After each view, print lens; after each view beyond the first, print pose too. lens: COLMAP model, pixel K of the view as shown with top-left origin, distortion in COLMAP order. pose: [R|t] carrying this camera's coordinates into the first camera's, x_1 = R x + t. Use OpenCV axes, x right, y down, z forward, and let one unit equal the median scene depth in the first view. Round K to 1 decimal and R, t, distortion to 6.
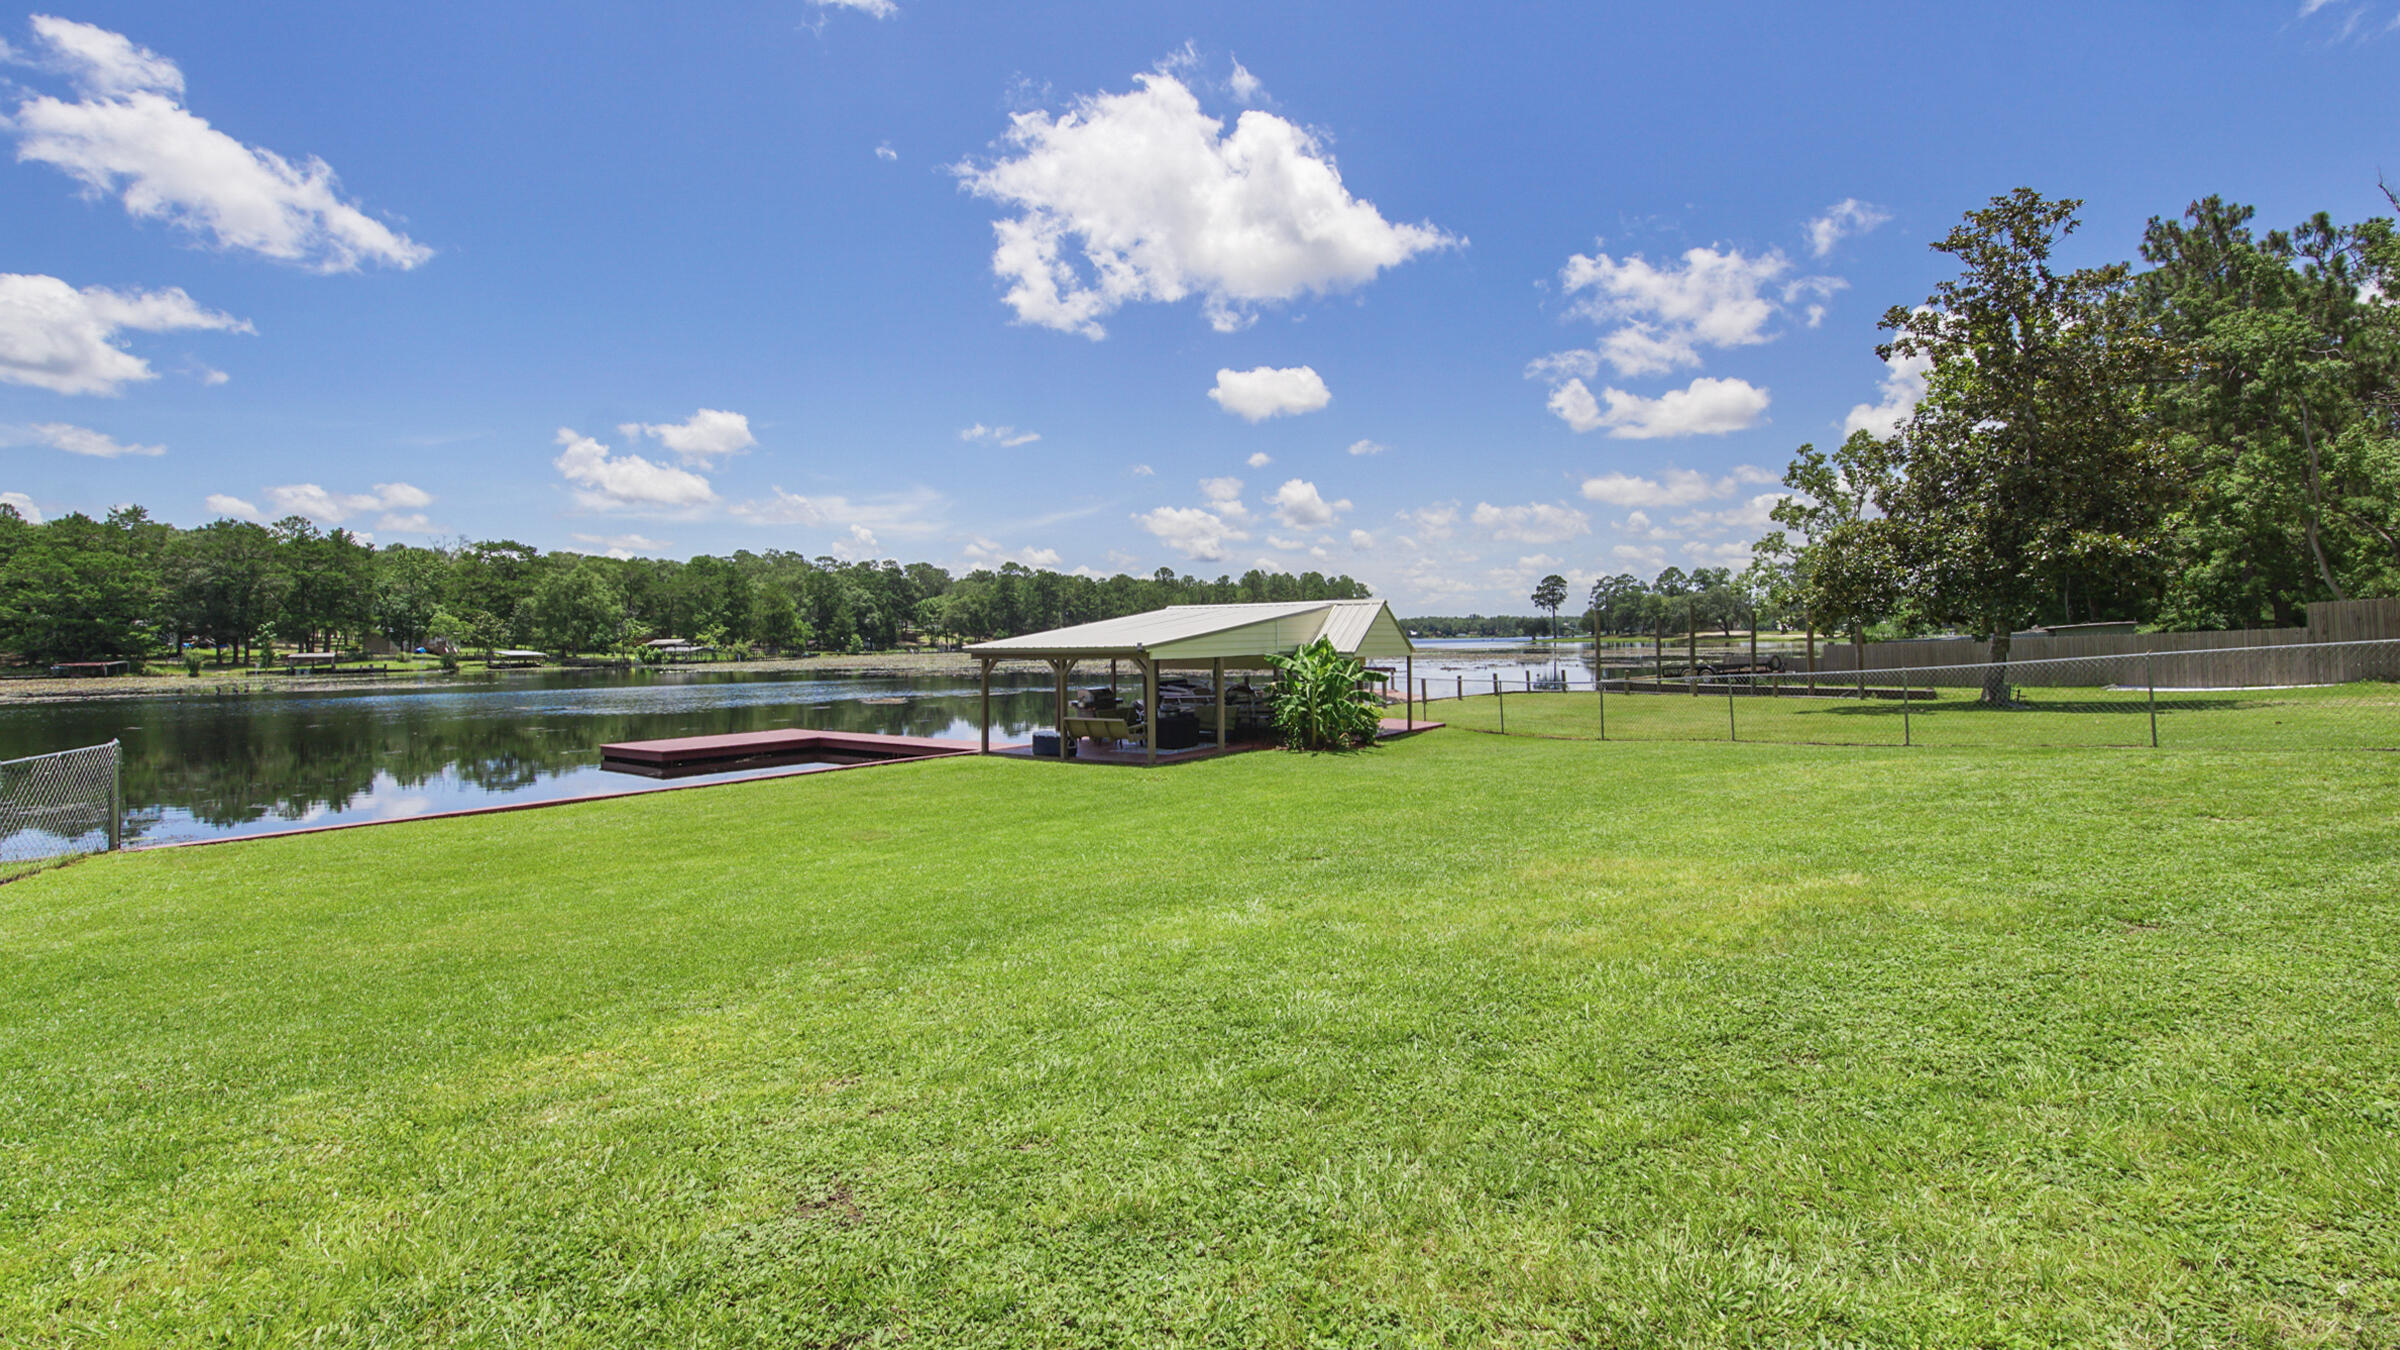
lens RADIAL K [[1128.7, 0, 1247.0], [0, 1128.7, 611.6], [0, 0, 1]] dist [0.000179, -0.000829]
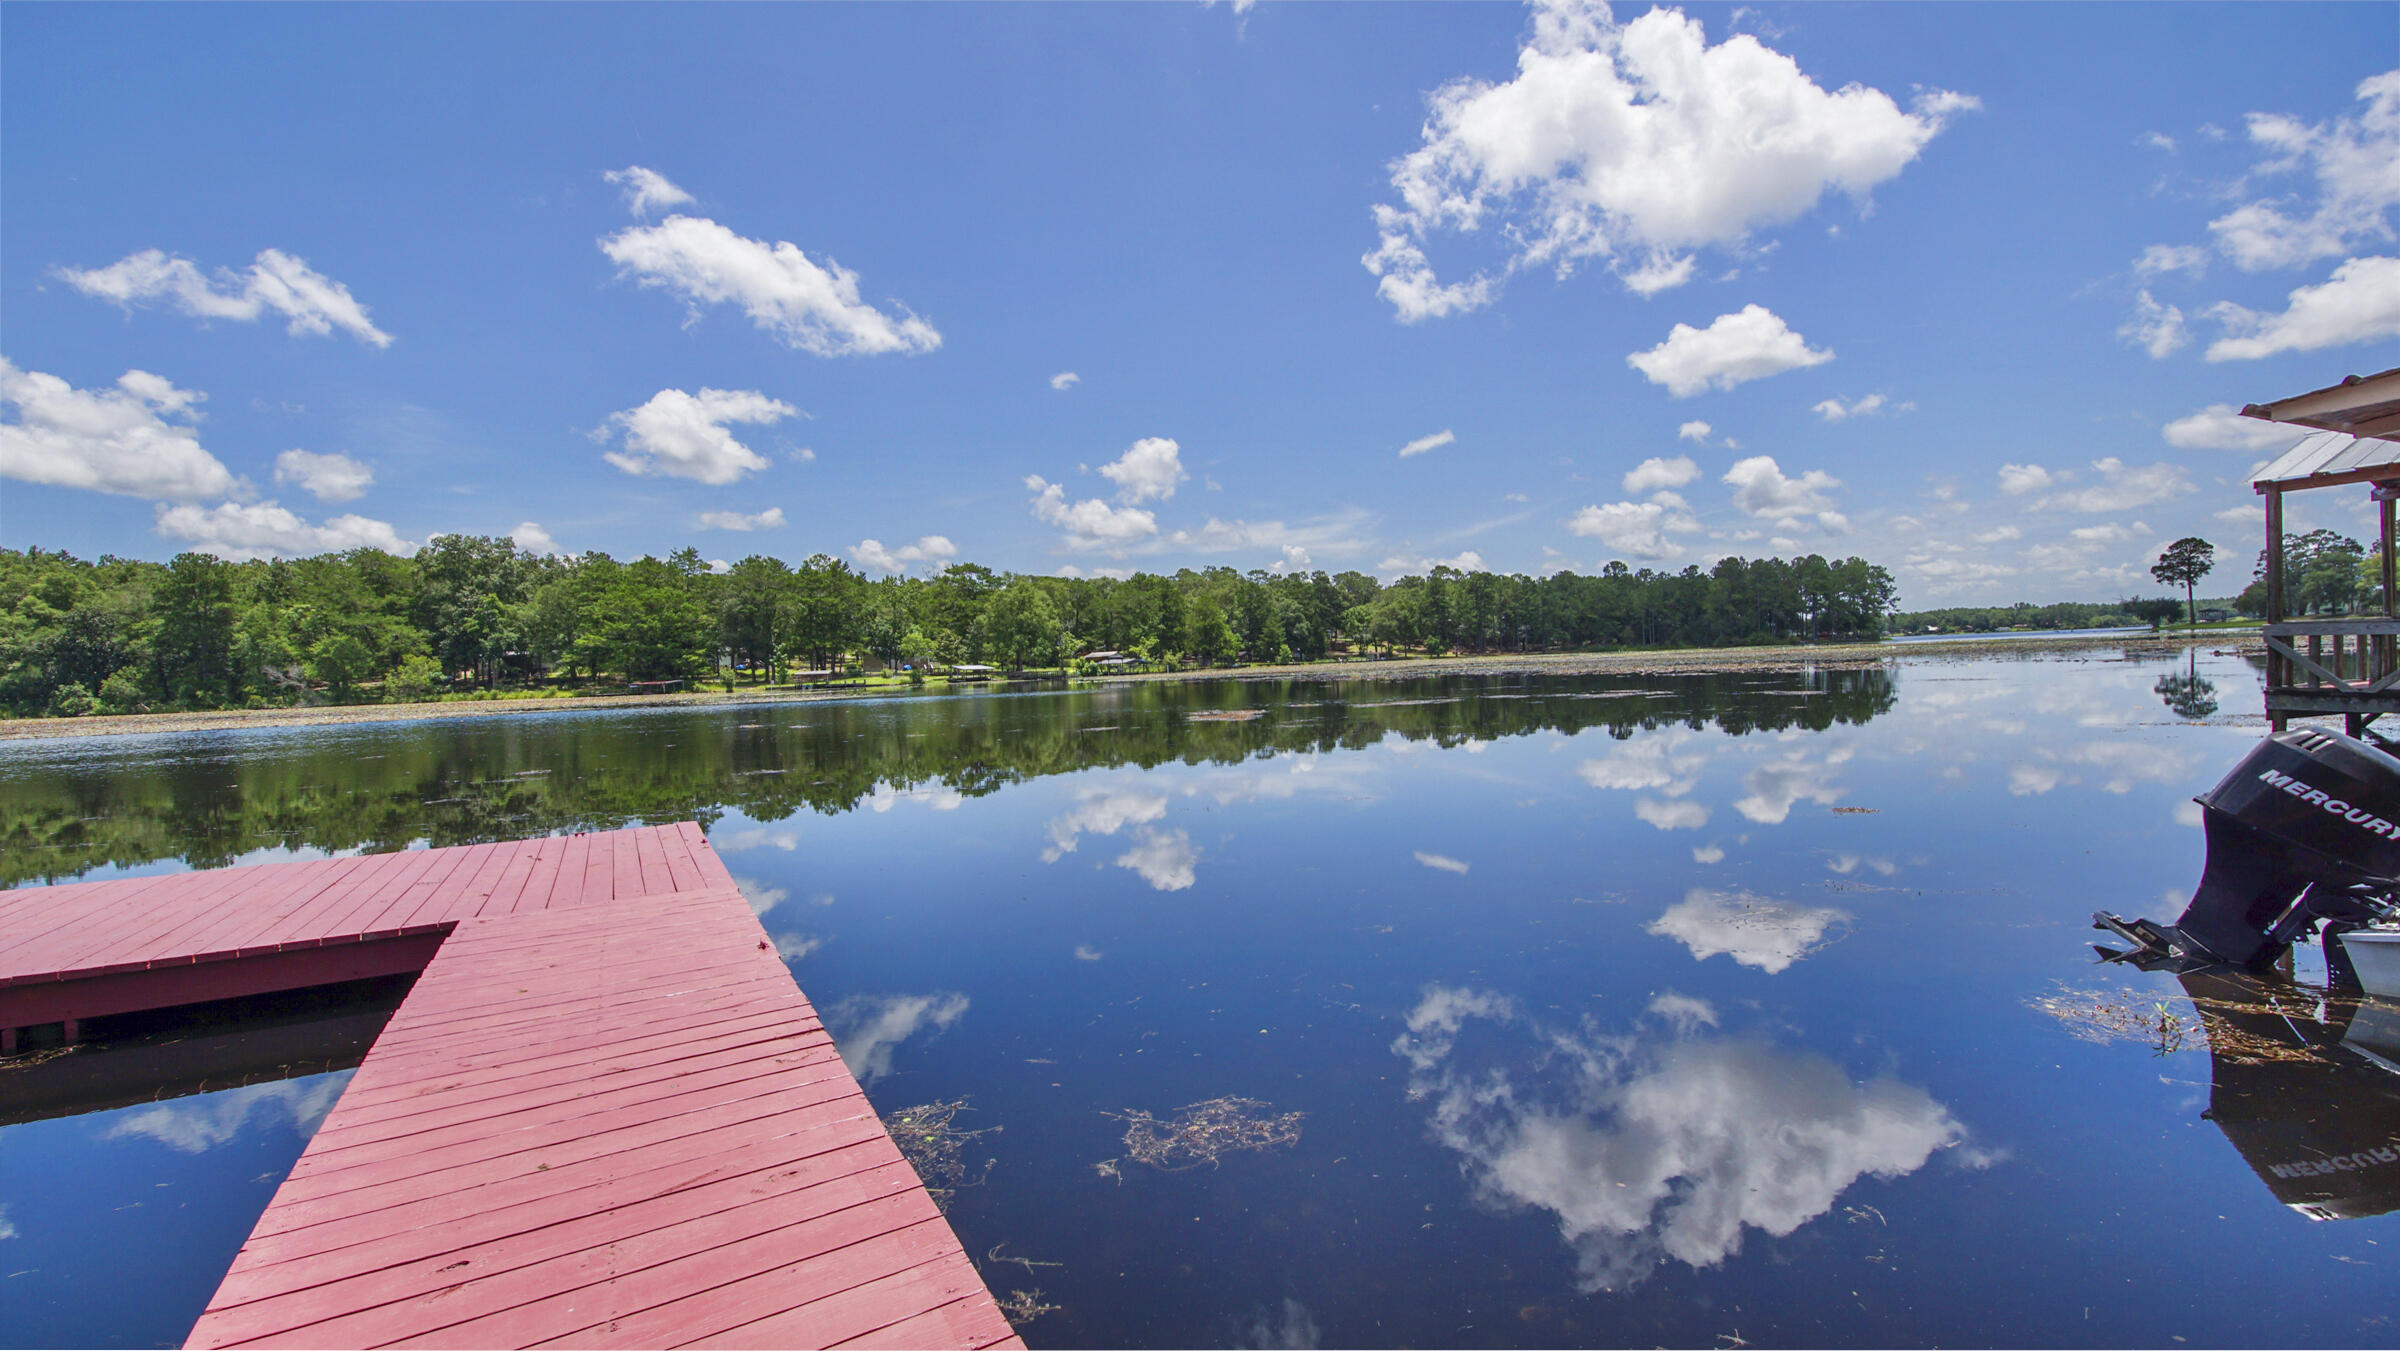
lens RADIAL K [[1042.0, 0, 1207.0], [0, 1042.0, 698.2], [0, 0, 1]] dist [0.001966, -0.000945]
pose [[0.910282, -0.007774, -0.413916, -0.033165], [0.035373, 0.997628, 0.059056, 0.010653], [0.412475, -0.068399, 0.908398, 0.145490]]
